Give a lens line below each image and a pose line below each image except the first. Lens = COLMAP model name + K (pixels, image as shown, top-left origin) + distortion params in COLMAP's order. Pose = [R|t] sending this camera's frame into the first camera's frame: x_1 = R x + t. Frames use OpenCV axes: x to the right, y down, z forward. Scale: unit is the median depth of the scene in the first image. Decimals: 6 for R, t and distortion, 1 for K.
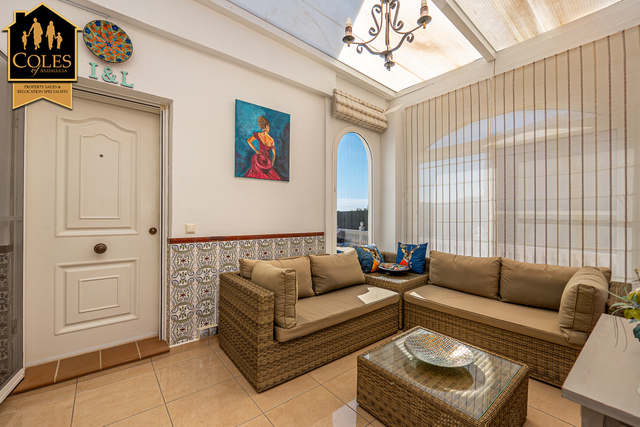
lens RADIAL K [[266.0, 0, 318.8], [0, 266.0, 216.4], [0, 0, 1]] dist [-0.010186, 0.000045]
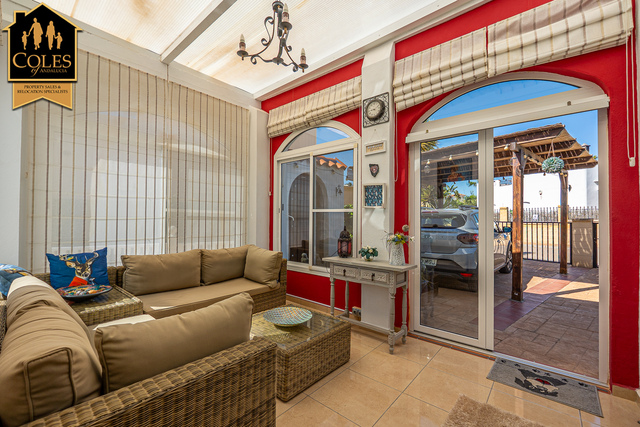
lens RADIAL K [[266.0, 0, 321.9], [0, 266.0, 213.1], [0, 0, 1]] dist [-0.010186, 0.000045]
pose [[-0.177524, 0.011978, 0.984044, -0.494847], [-0.013636, 0.999800, -0.014630, 0.005032], [-0.984022, -0.016015, -0.177325, 0.597343]]
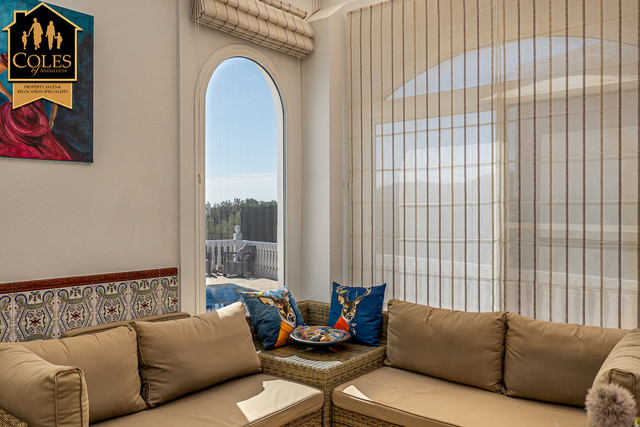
lens RADIAL K [[549.1, 0, 321.4], [0, 549.1, 216.9], [0, 0, 1]] dist [-0.007191, 0.010829]
pose [[0.980611, -0.007778, 0.195808, 0.092208], [0.005219, 0.999894, 0.013583, -0.049095], [-0.195893, -0.012297, 0.980548, -0.010094]]
